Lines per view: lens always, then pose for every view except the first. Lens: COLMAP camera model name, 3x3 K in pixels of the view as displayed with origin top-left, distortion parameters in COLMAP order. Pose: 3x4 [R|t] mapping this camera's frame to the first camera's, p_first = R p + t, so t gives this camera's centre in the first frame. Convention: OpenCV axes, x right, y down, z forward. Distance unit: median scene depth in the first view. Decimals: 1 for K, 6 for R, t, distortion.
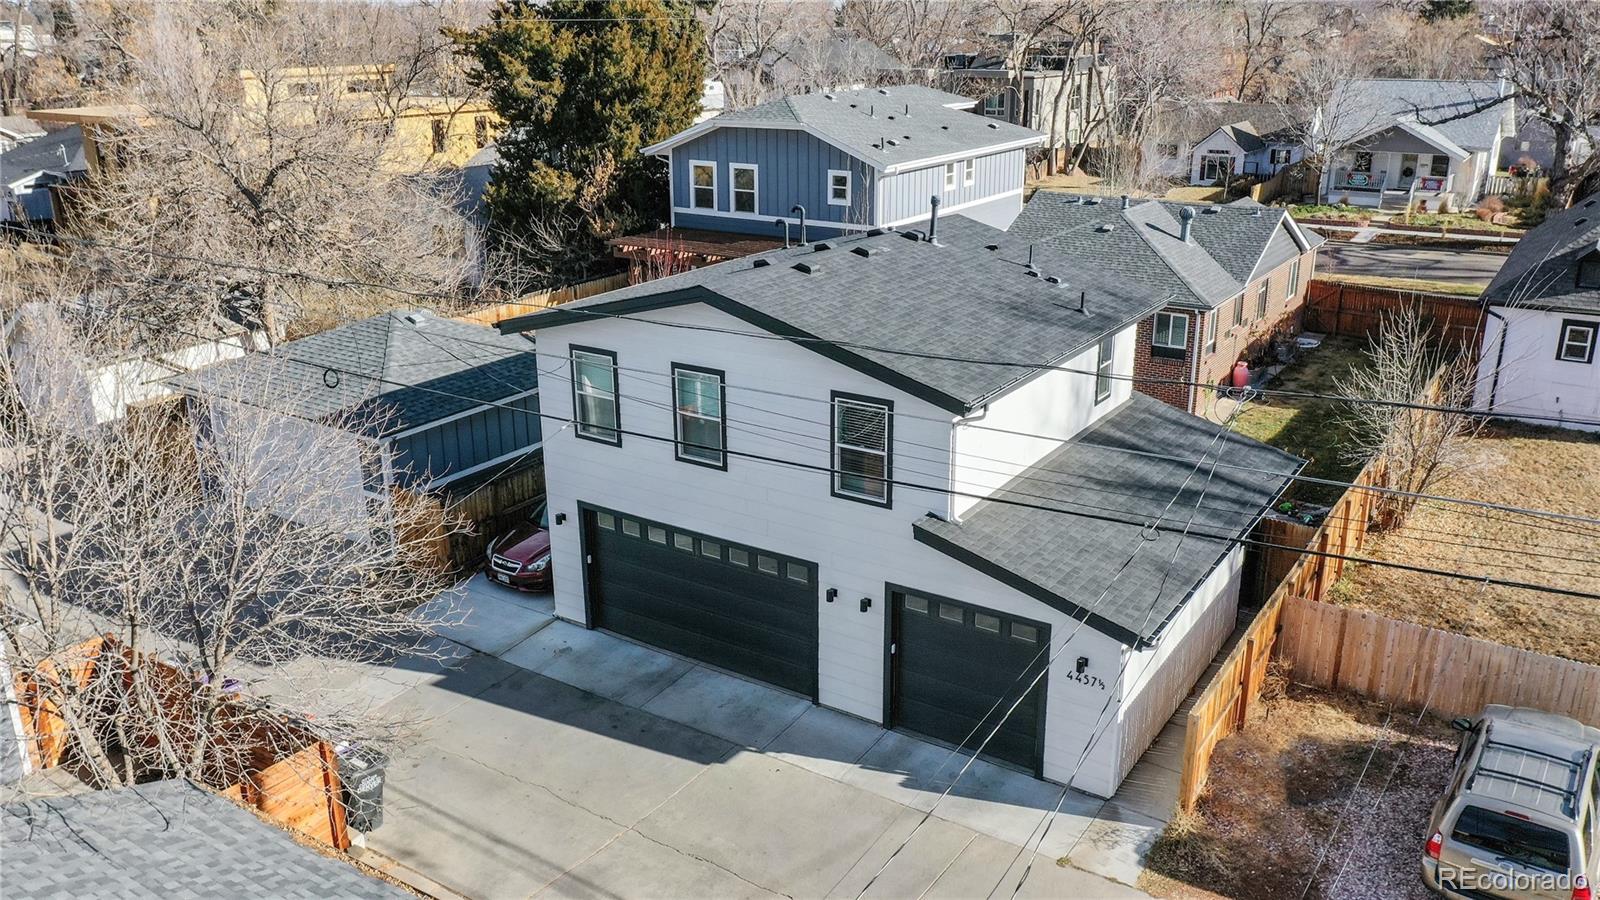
lens RADIAL K [[1261.9, 0, 799.5], [0, 1261.9, 445.9], [0, 0, 1]] dist [-0.008648, 0.003166]
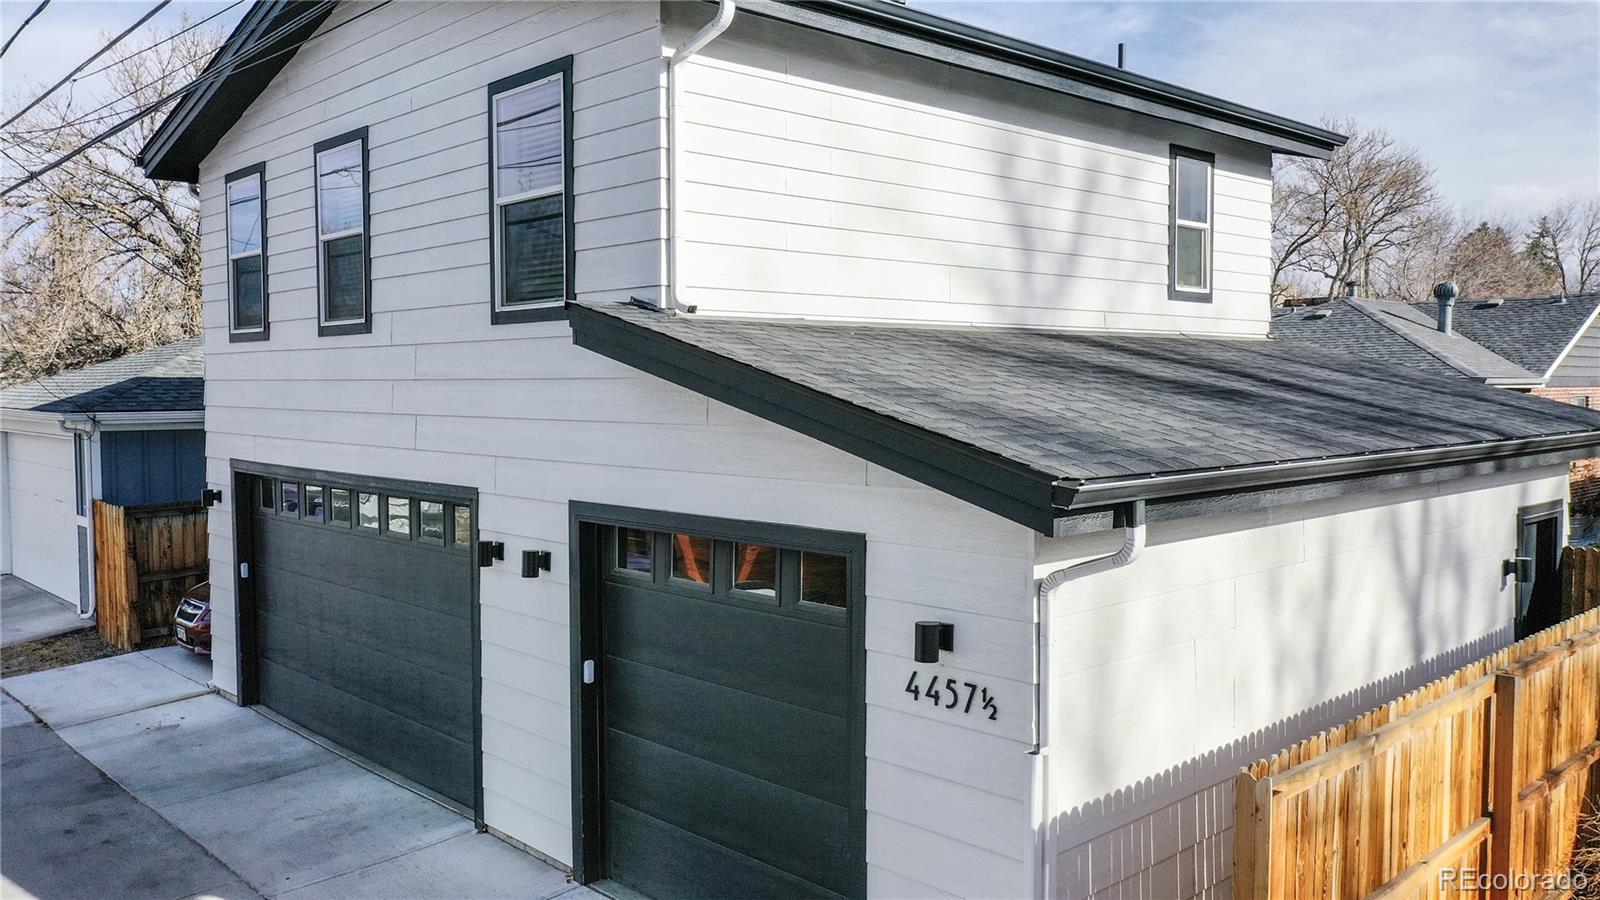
lens RADIAL K [[1261.9, 0, 798.2], [0, 1261.9, 446.6], [0, 0, 1]] dist [-0.008648, 0.003166]
pose [[0.973497, 0.015531, -0.228174, 0.205334], [-0.075968, 0.963001, -0.258568, 0.165453], [0.215716, 0.269049, 0.938658, 0.513141]]
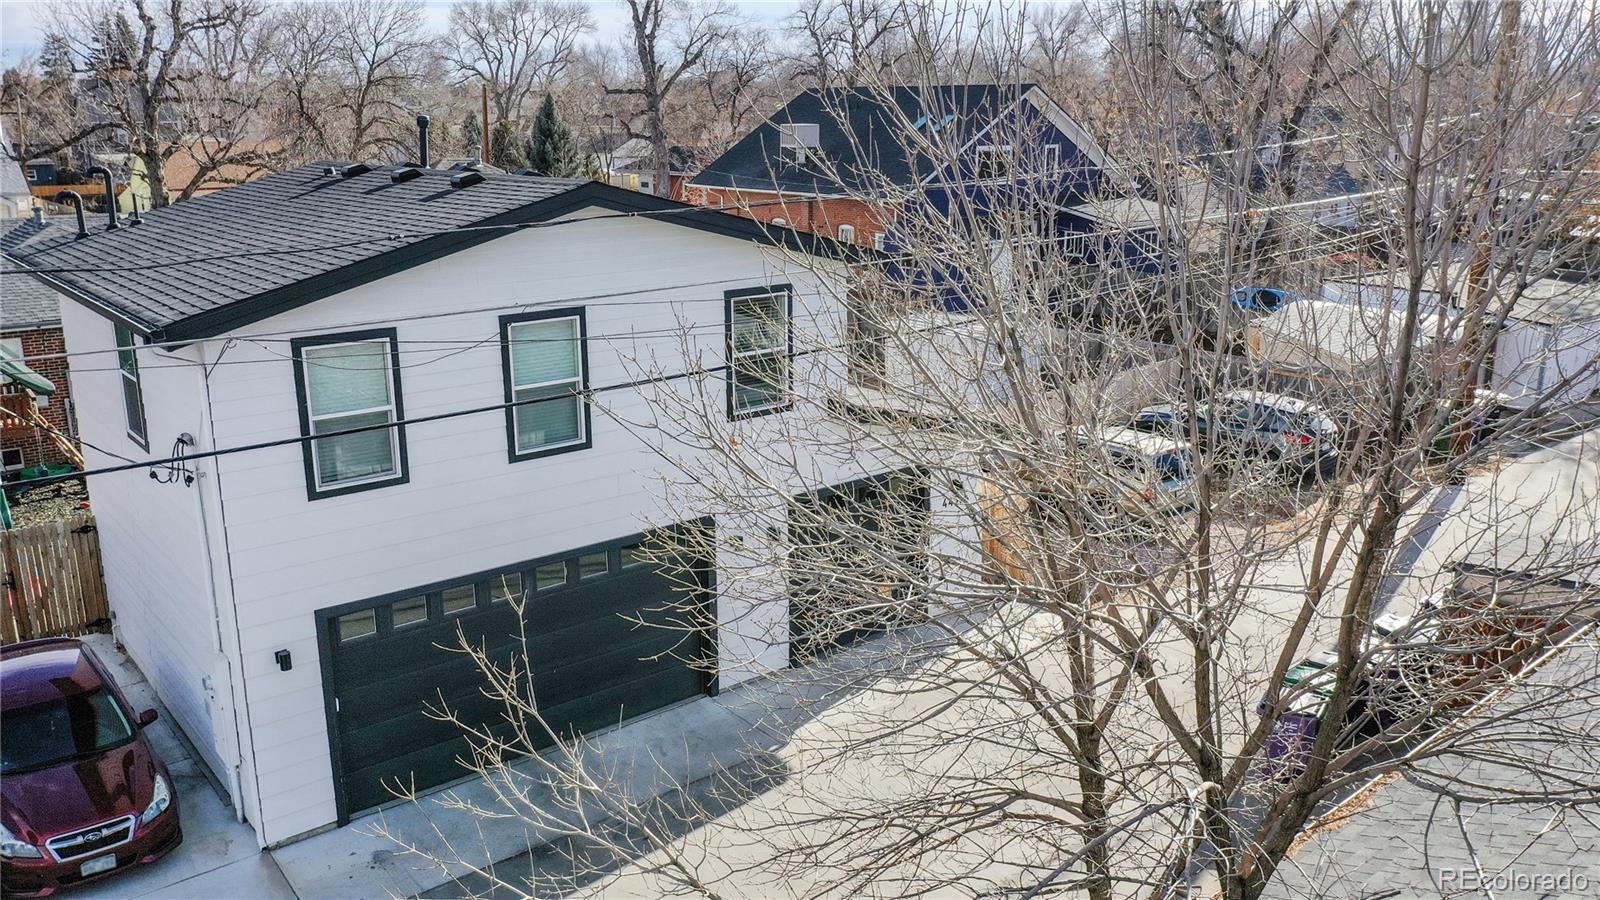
lens RADIAL K [[1261.9, 0, 807.4], [0, 1261.9, 446.5], [0, 0, 1]] dist [-0.008648, 0.003166]
pose [[0.285686, -0.236603, 0.928656, -0.633818], [0.306566, 0.940685, 0.145358, -0.043584], [-0.907965, 0.243168, 0.341275, 0.570083]]
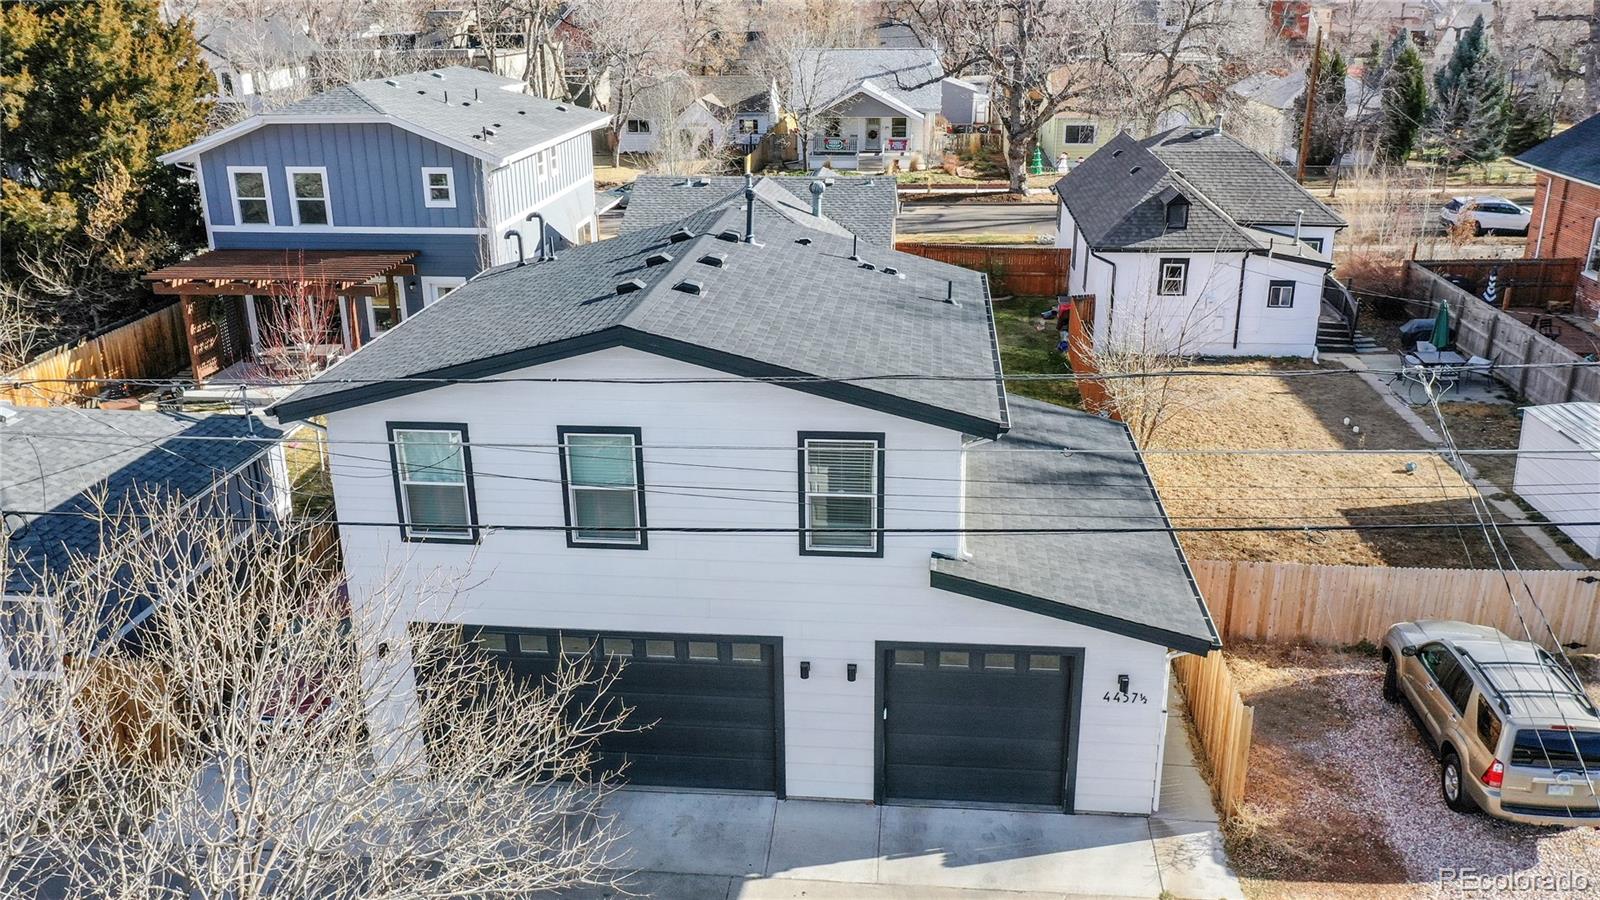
lens RADIAL K [[1261.9, 0, 804.2], [0, 1261.9, 450.2], [0, 0, 1]] dist [-0.008648, 0.003166]
pose [[0.882633, -0.162755, 0.440987, -0.281756], [0.154346, 0.986476, 0.055154, -0.063970], [-0.444000, 0.019384, 0.895817, 0.210787]]
